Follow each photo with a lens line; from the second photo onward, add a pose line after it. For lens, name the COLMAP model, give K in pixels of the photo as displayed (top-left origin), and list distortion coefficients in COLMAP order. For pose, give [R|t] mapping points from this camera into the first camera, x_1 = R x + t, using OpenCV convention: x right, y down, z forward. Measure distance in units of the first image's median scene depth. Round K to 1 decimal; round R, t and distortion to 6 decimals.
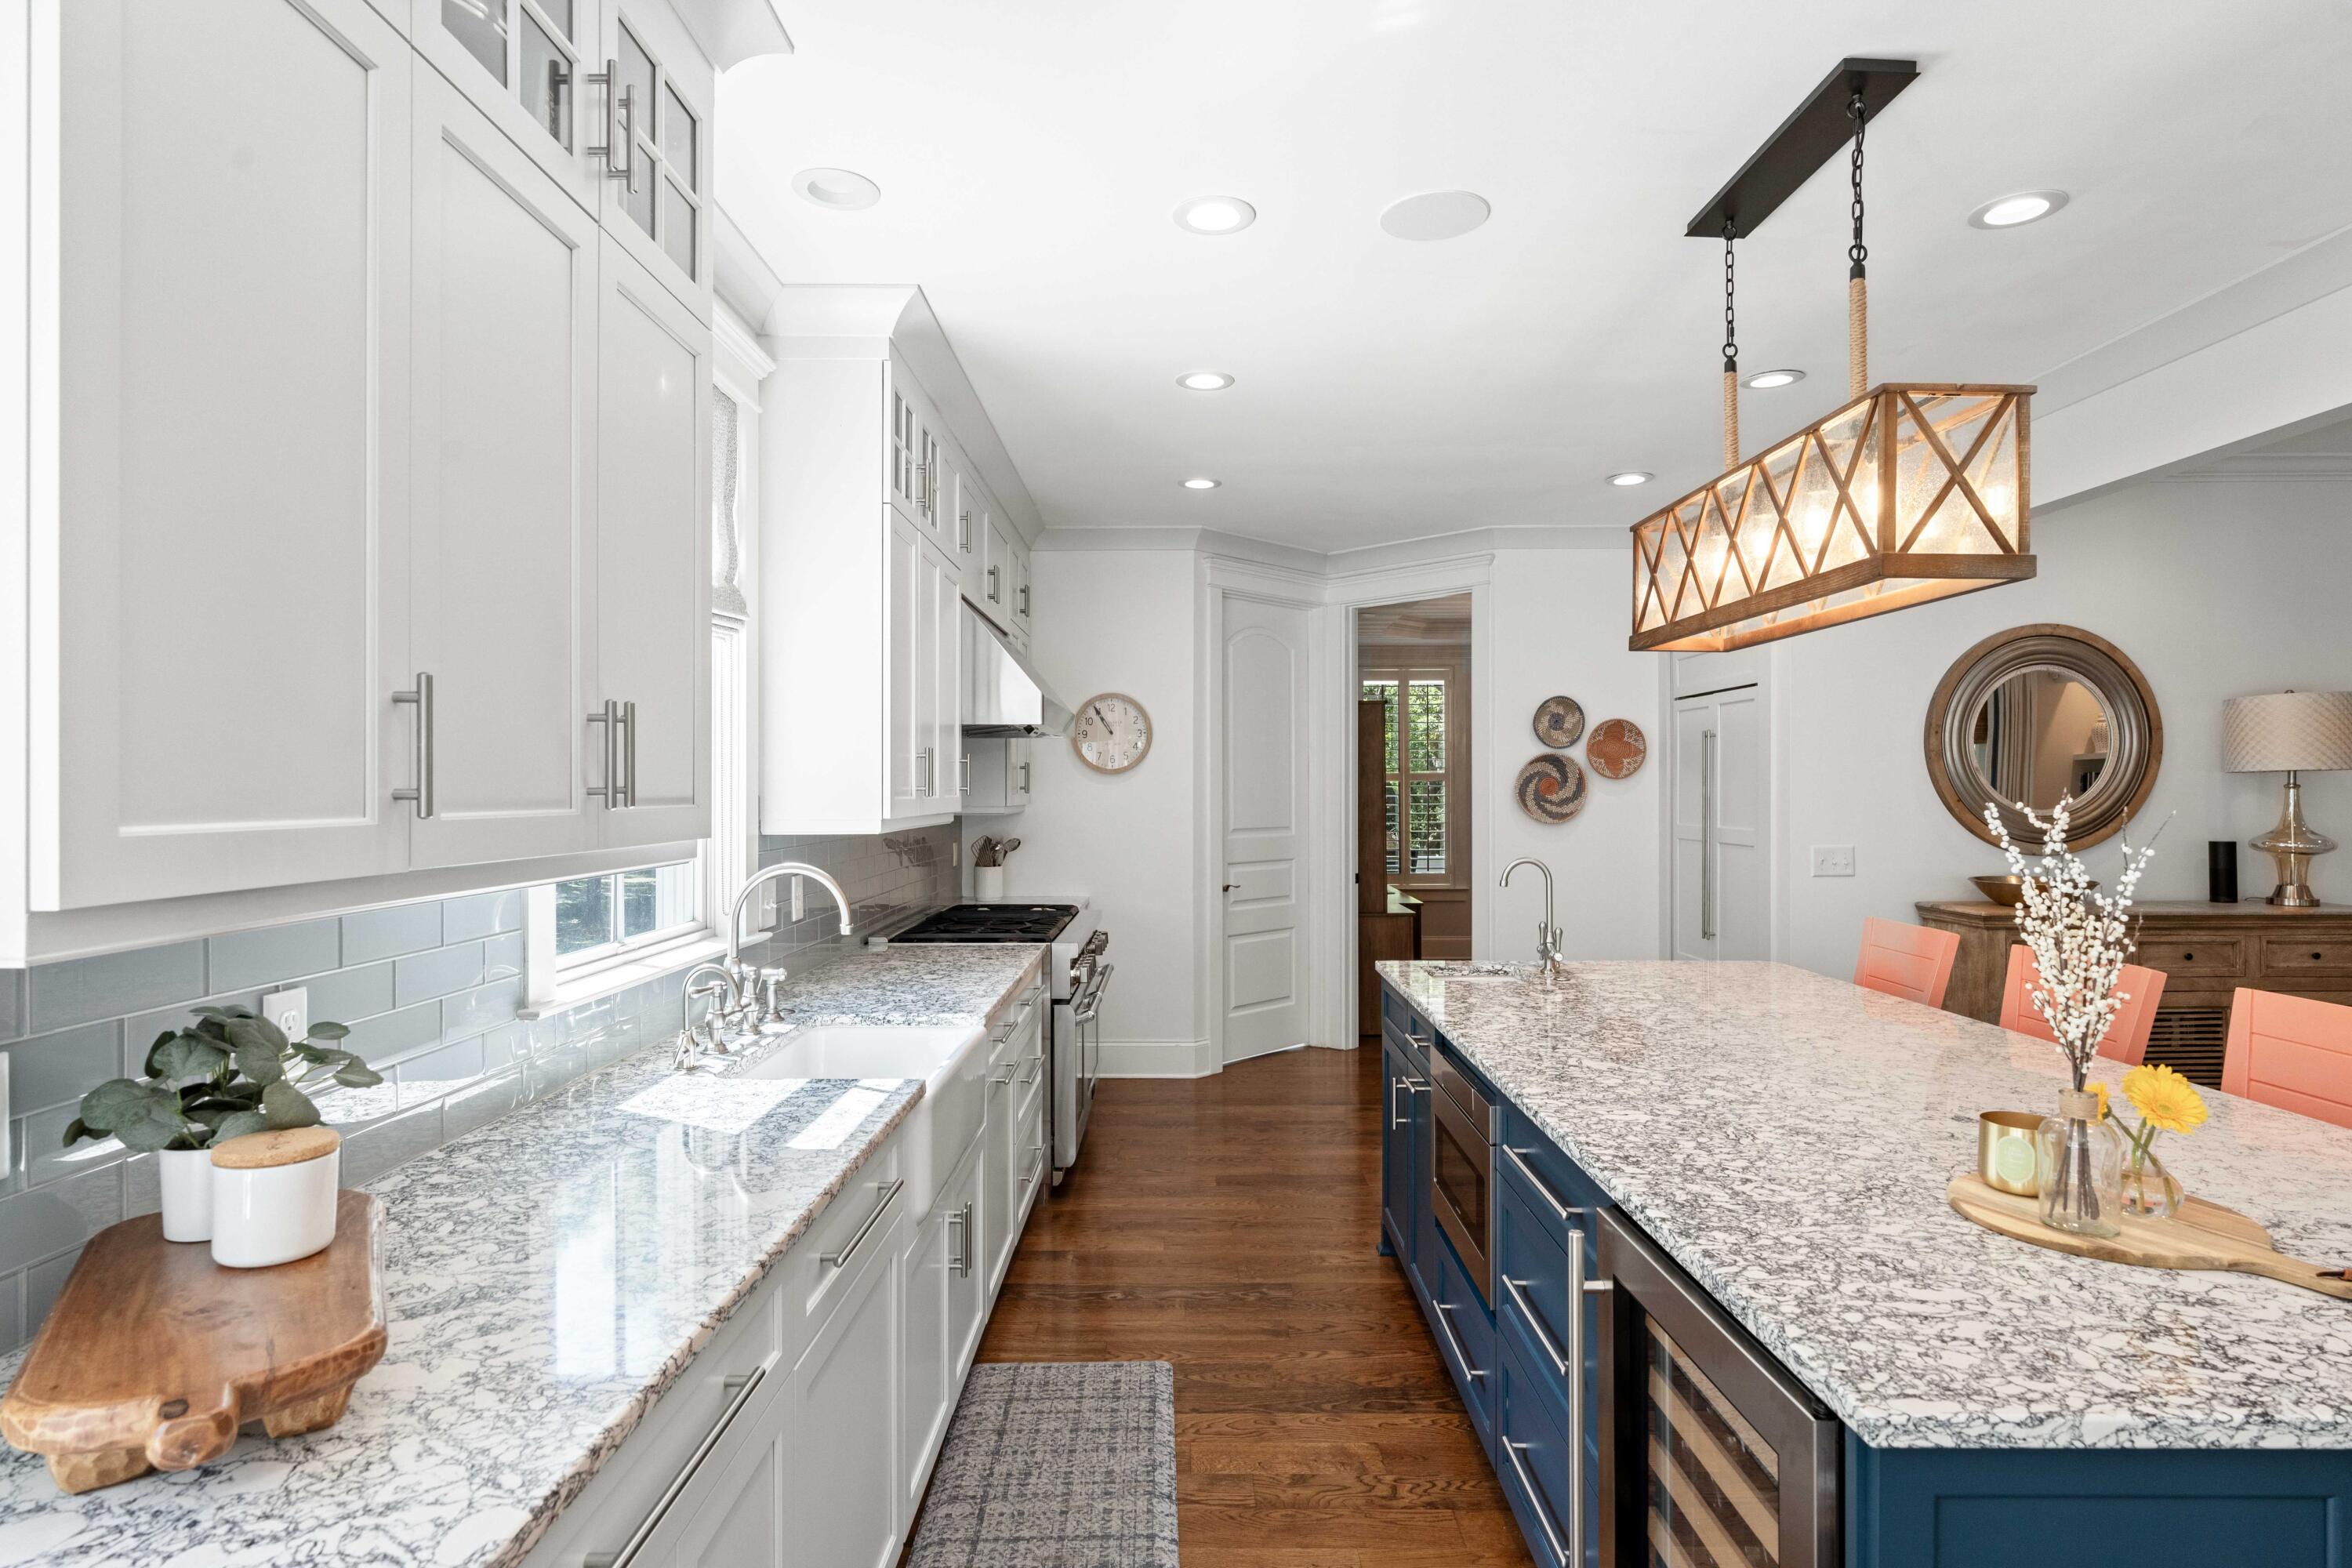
lens RADIAL K [[1241.2, 0, 1188.5], [0, 1241.2, 786.2], [0, 0, 1]] dist [-0.003308, 0.001506]
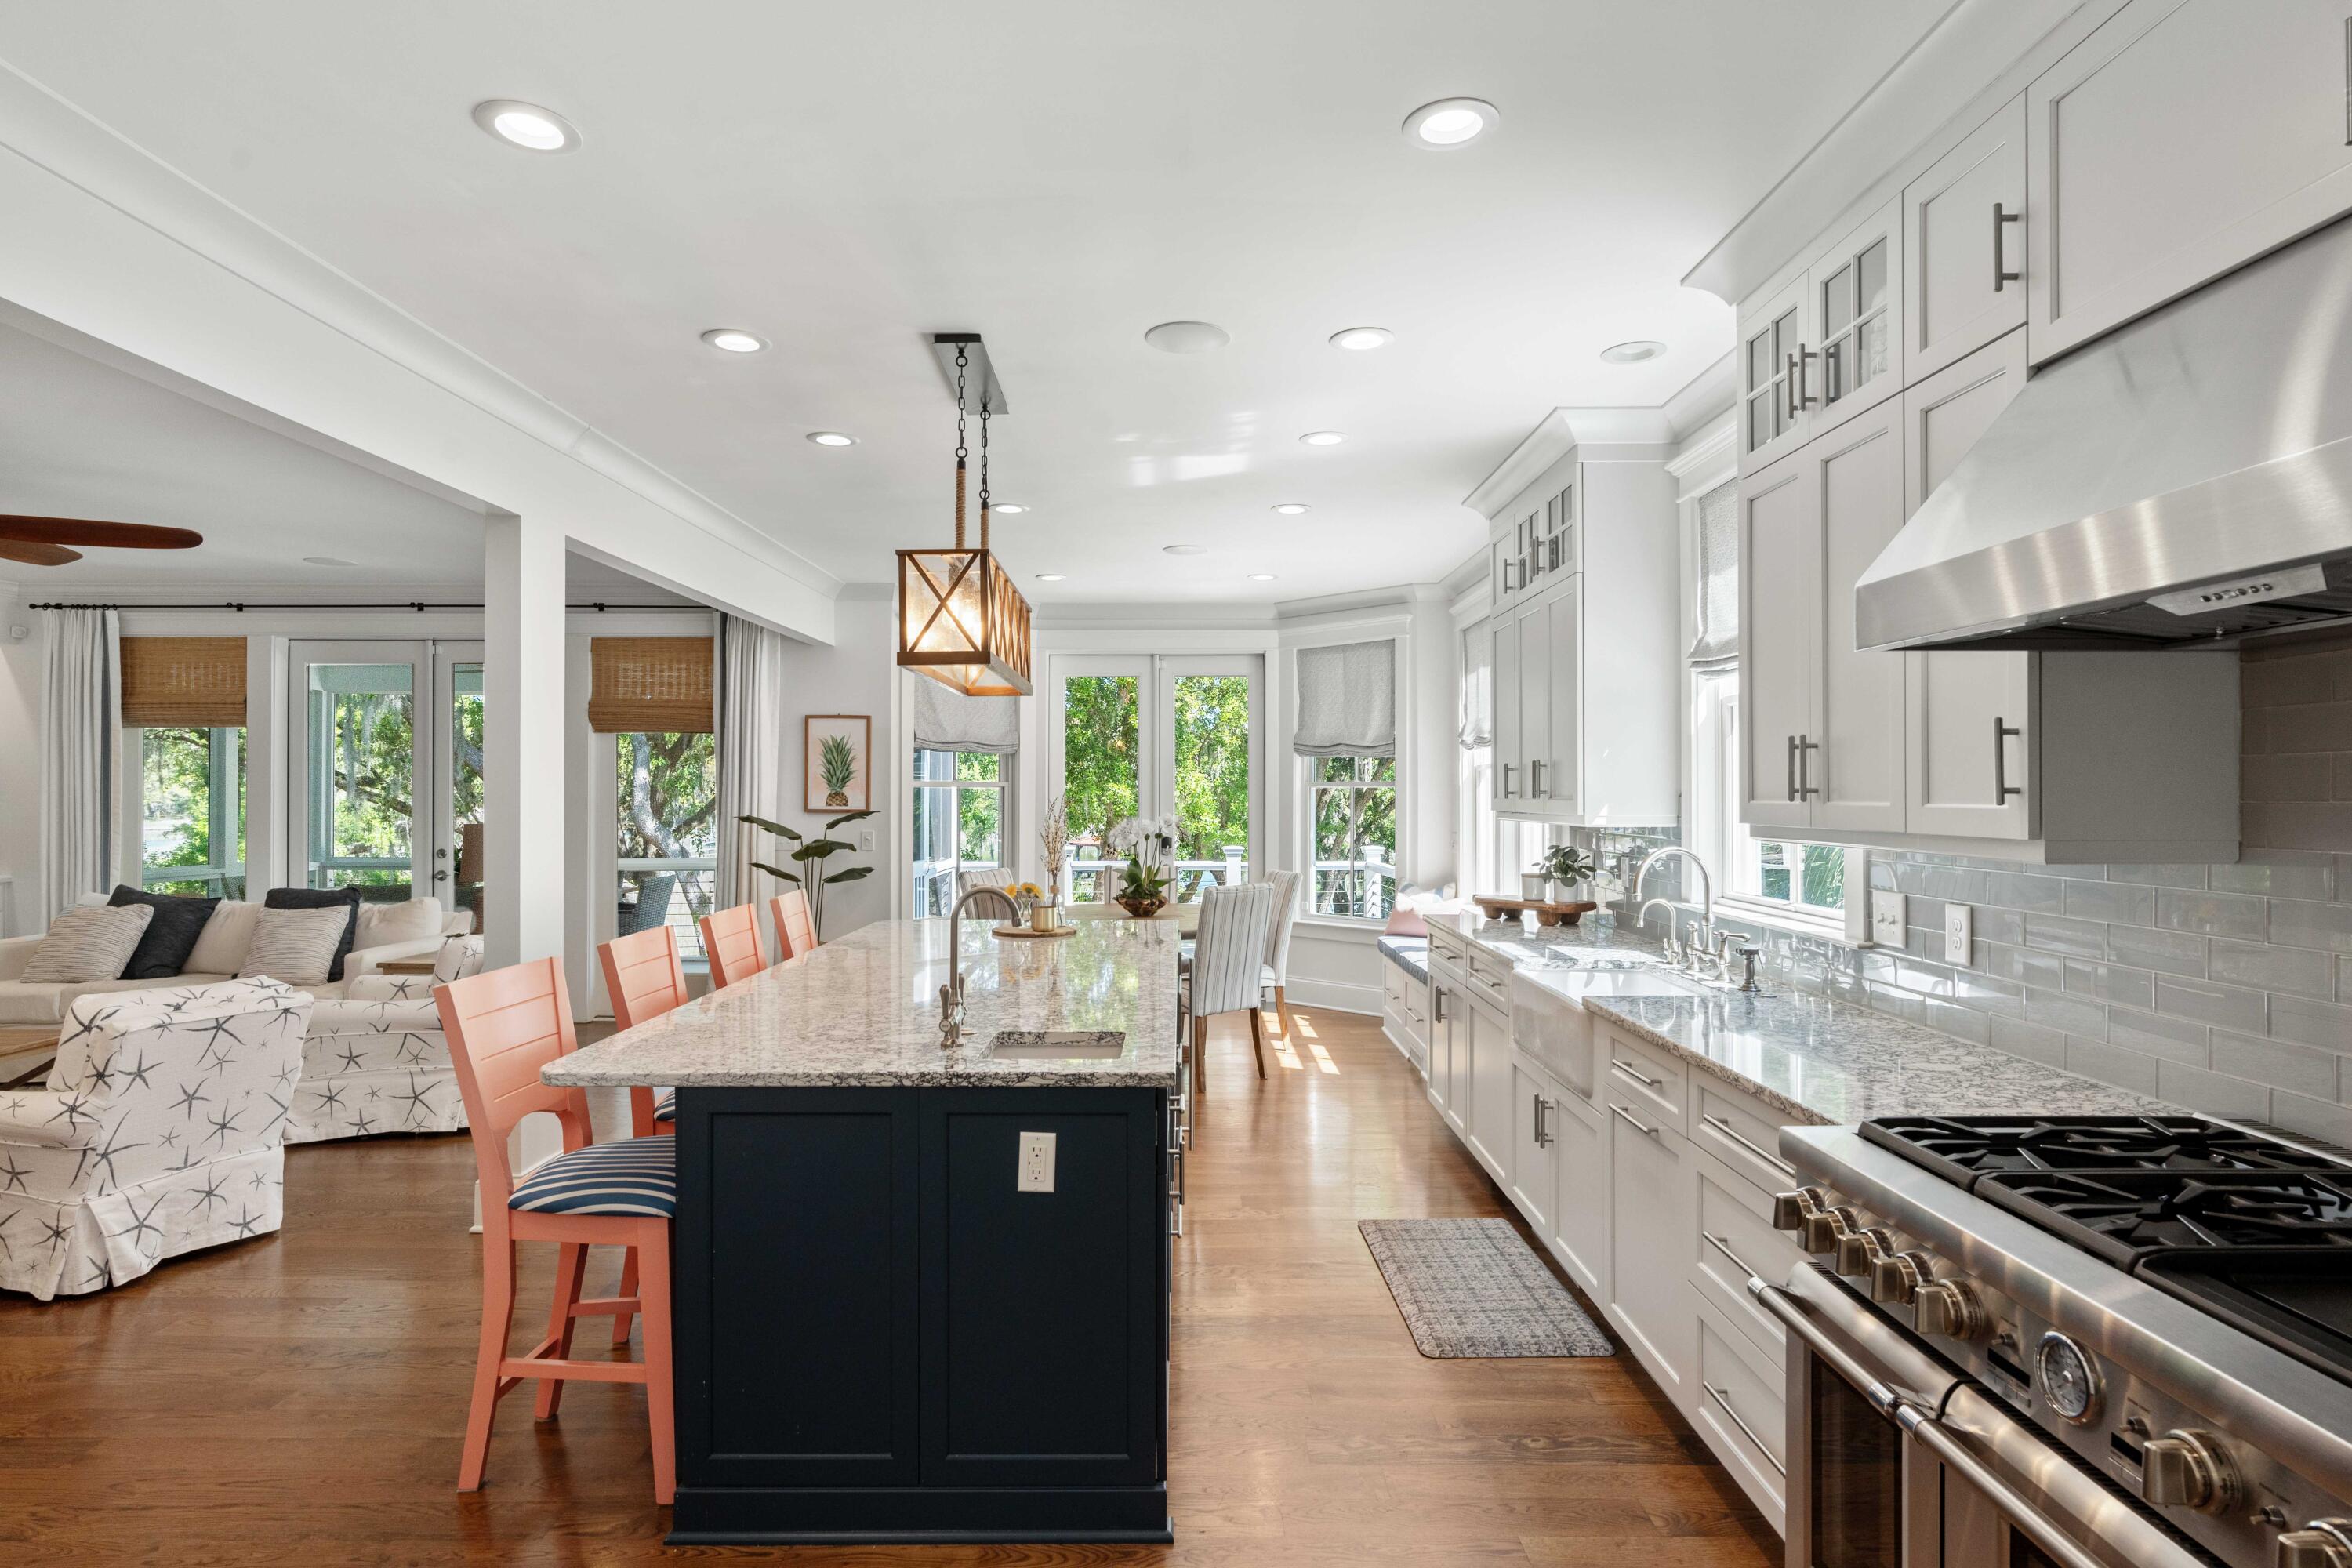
lens RADIAL K [[1241.2, 0, 1188.5], [0, 1241.2, 786.2], [0, 0, 1]] dist [-0.003308, 0.001506]
pose [[-0.999985, 0.000289, -0.005531, 0.121113], [0.000319, 0.999985, -0.005423, 0.001623], [0.005529, -0.005424, -0.999970, 1.328091]]
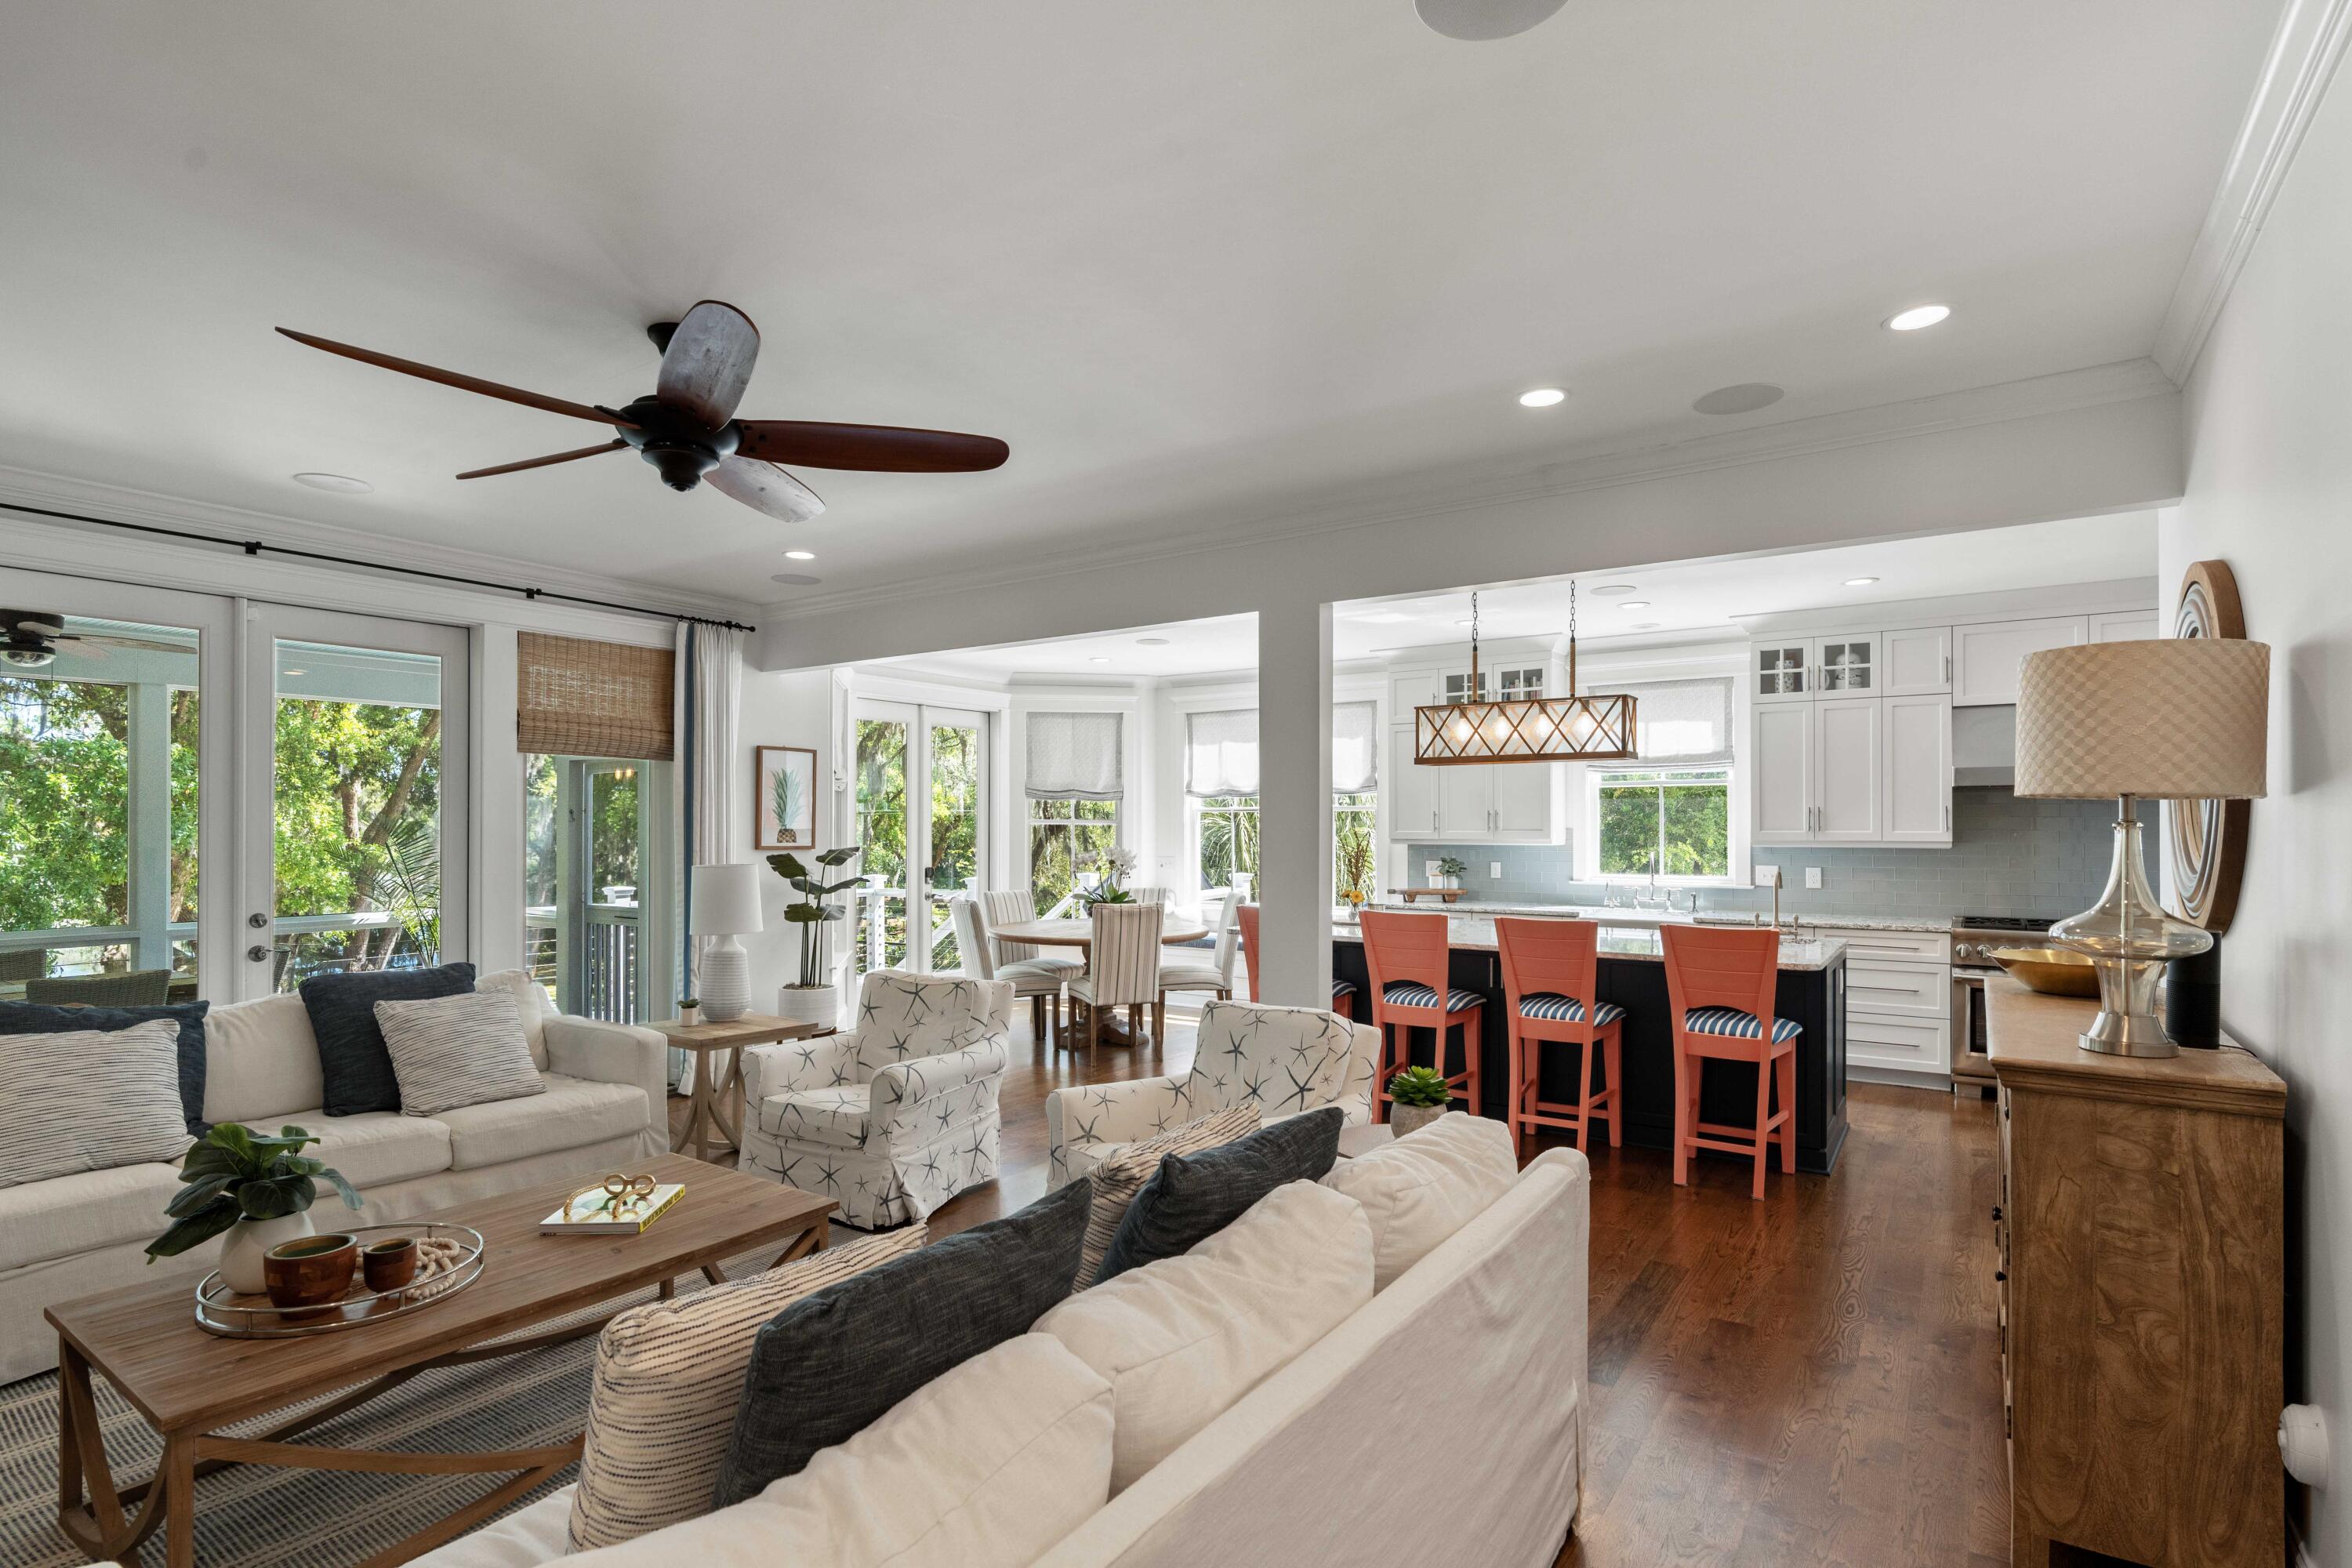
lens RADIAL K [[1157.9, 0, 1165.3], [0, 1157.9, 826.6], [0, 0, 1]] dist [-0.002000, -0.000355]
pose [[-0.575566, 0.000597, -0.817755, 1.491123], [0.001430, 0.999999, -0.000277, -0.000090], [0.817754, -0.001329, -0.575566, 0.923600]]
